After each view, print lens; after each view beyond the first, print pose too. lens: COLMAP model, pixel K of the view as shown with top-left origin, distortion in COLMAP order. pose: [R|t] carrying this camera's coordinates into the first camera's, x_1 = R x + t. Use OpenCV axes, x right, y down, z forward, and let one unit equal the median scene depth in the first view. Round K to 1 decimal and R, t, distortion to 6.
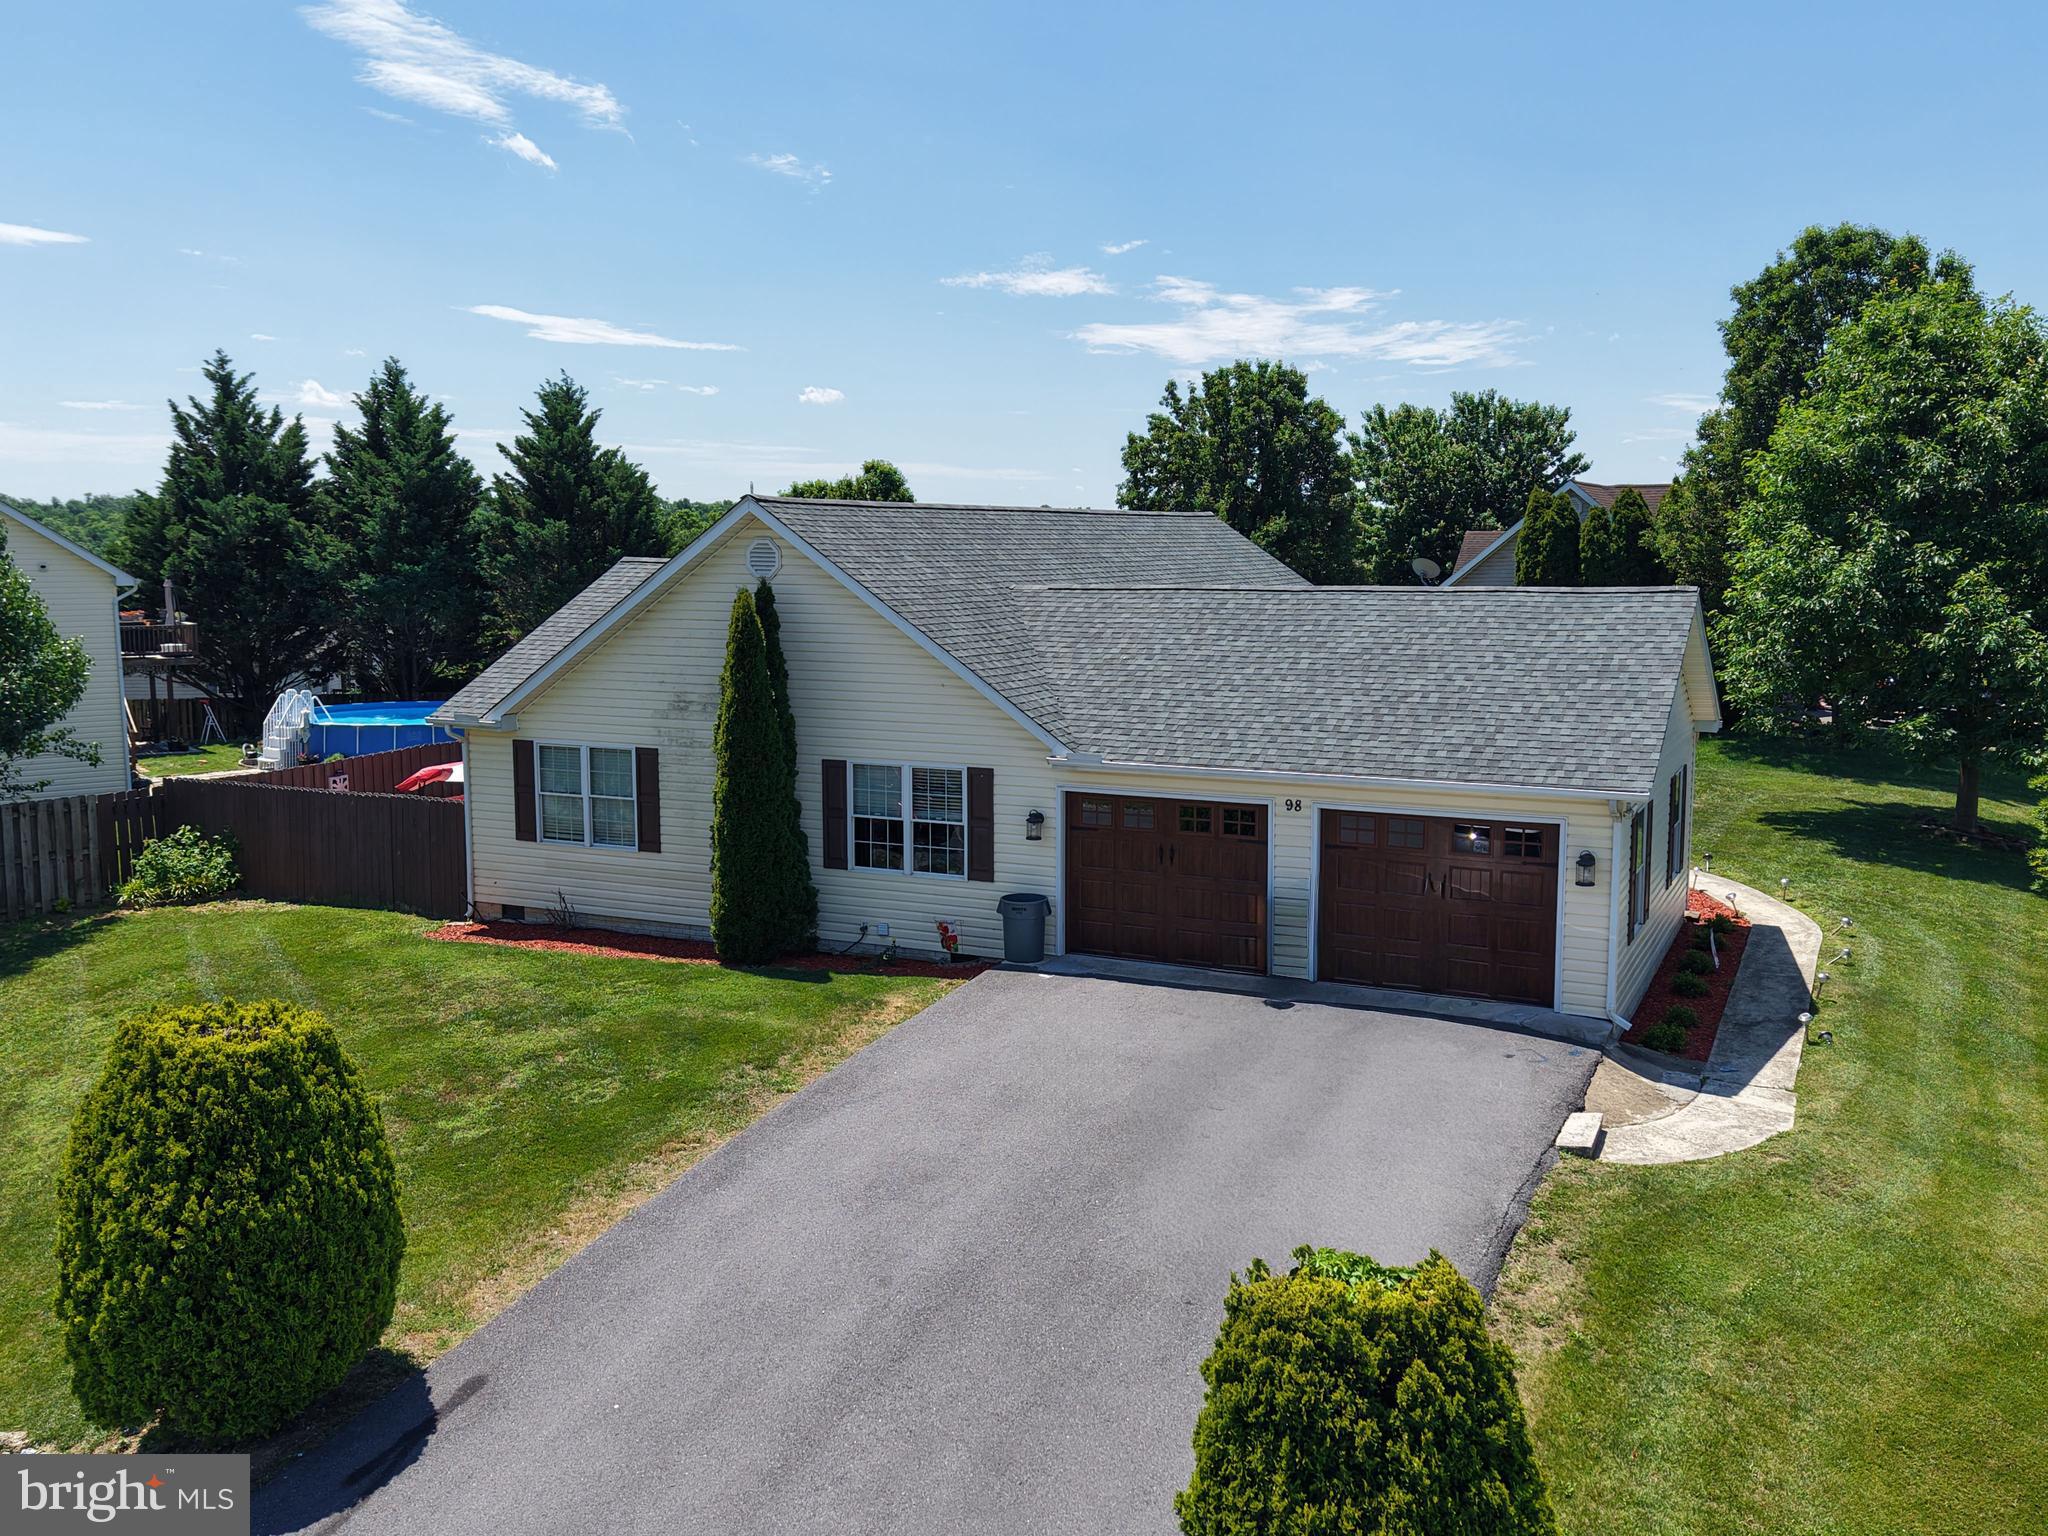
lens RADIAL K [[1808.5, 0, 1024.0], [0, 1808.5, 768.0], [0, 0, 1]] dist [0.074239, -0.007008]
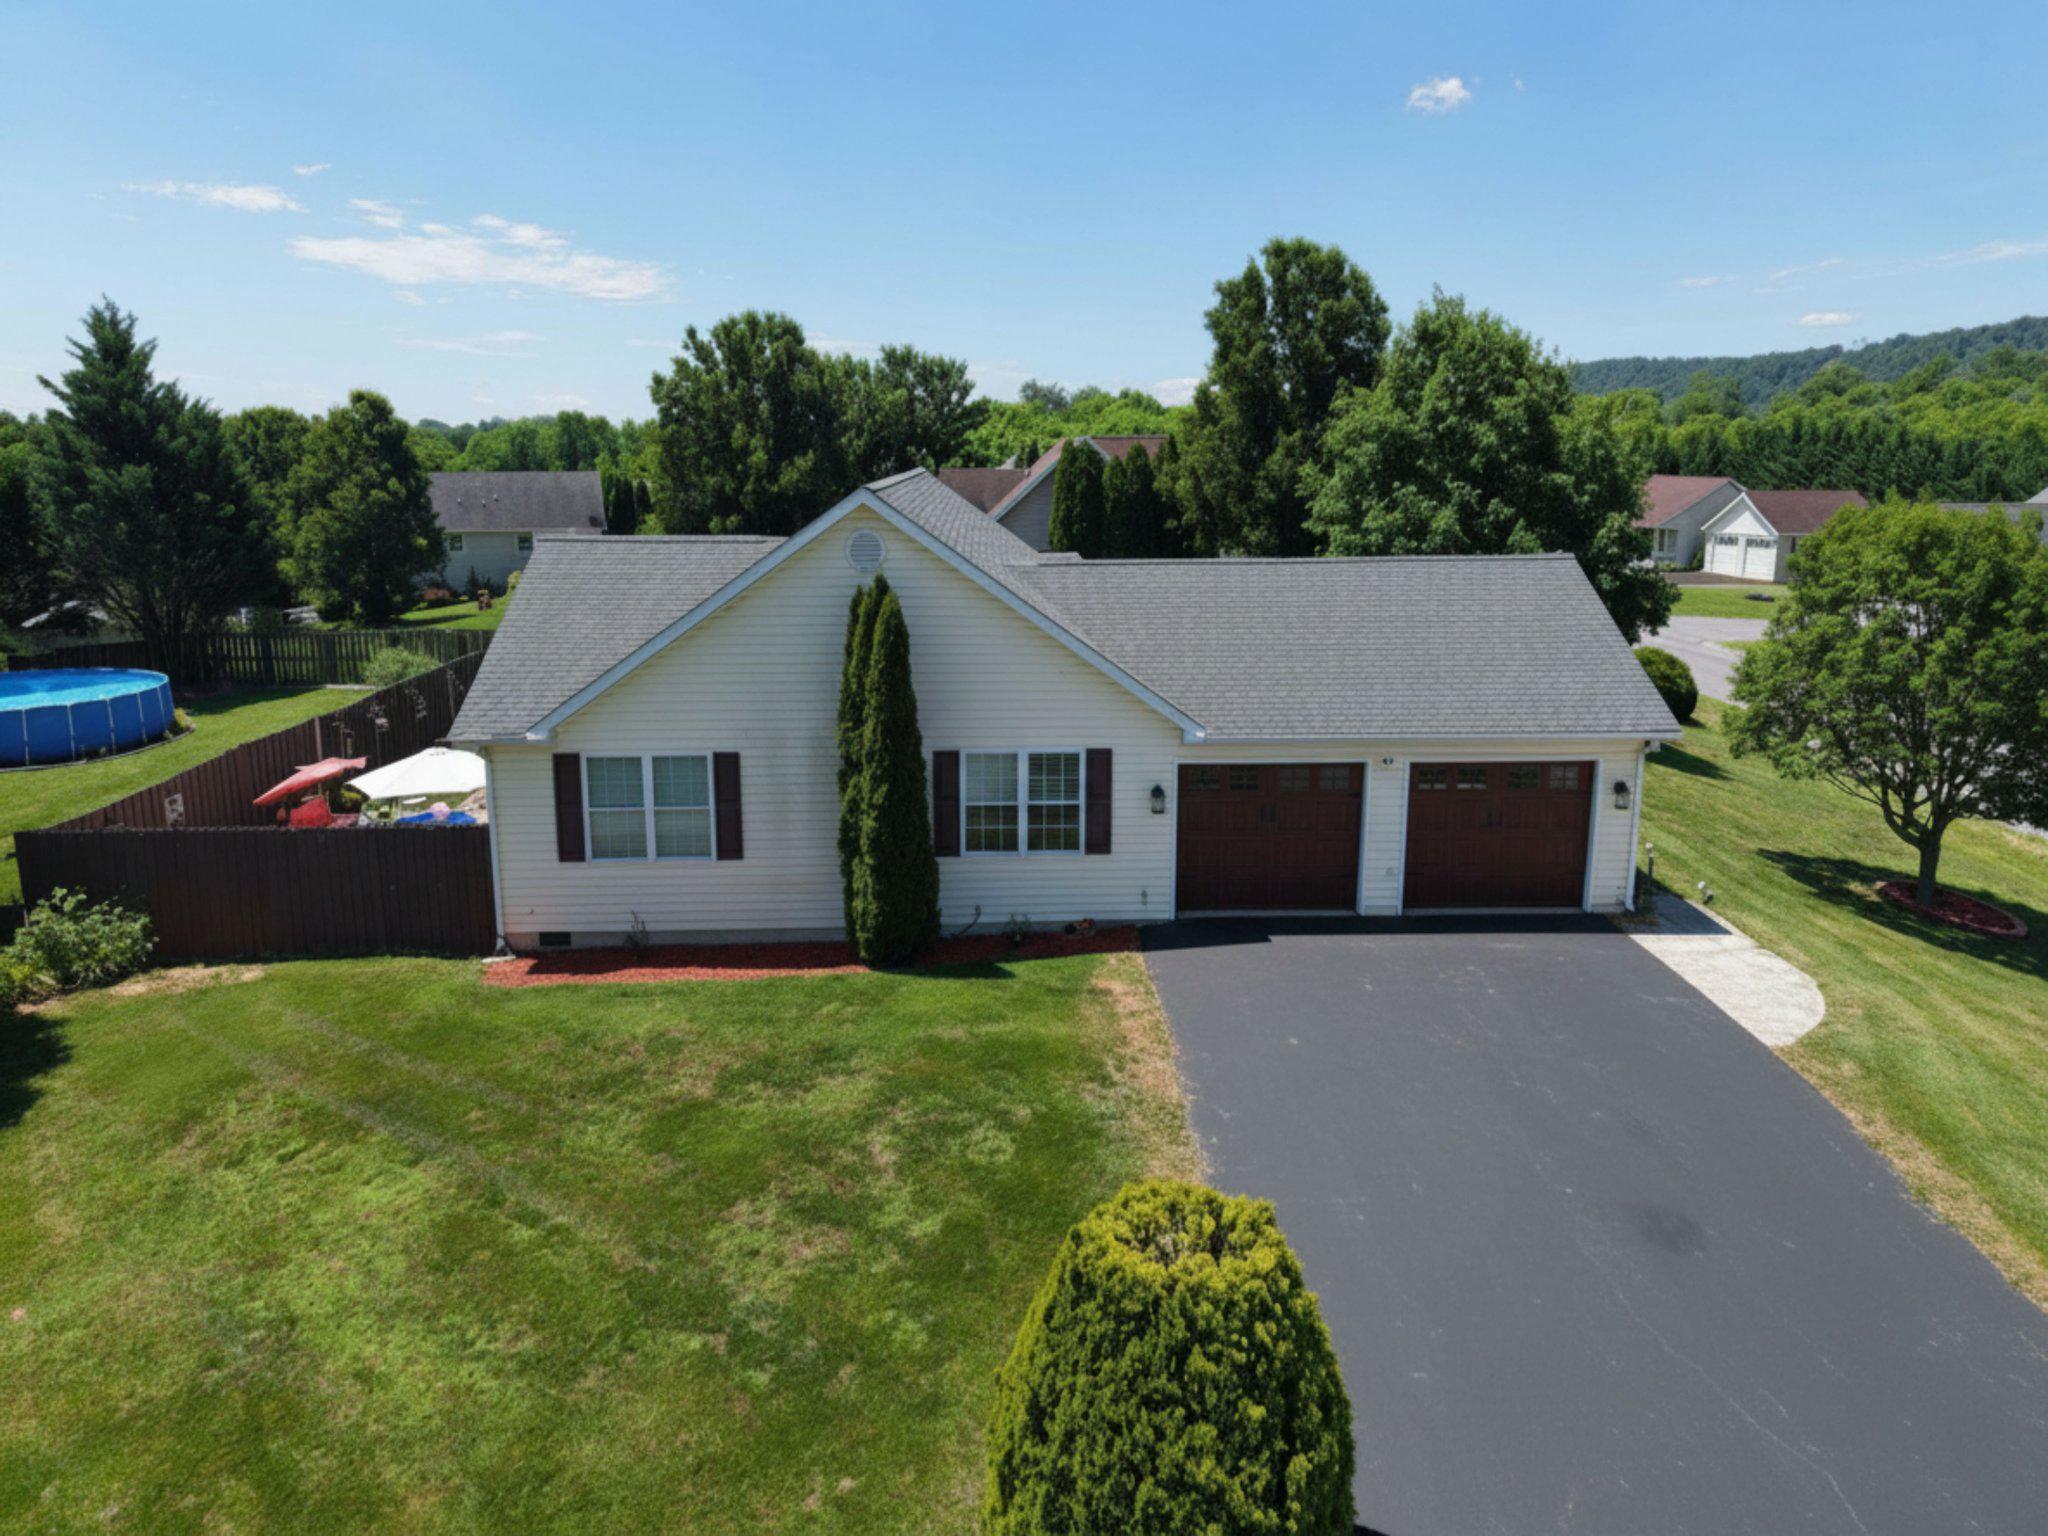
lens RADIAL K [[1448.5, 0, 1024.0], [0, 1448.5, 768.0], [0, 0, 1]] dist [0.090572, -0.129321]
pose [[0.882924, -0.098664, 0.459033, -0.440751], [0.055477, 0.992745, 0.106672, -0.079608], [-0.466227, -0.068717, 0.881992, 0.267173]]
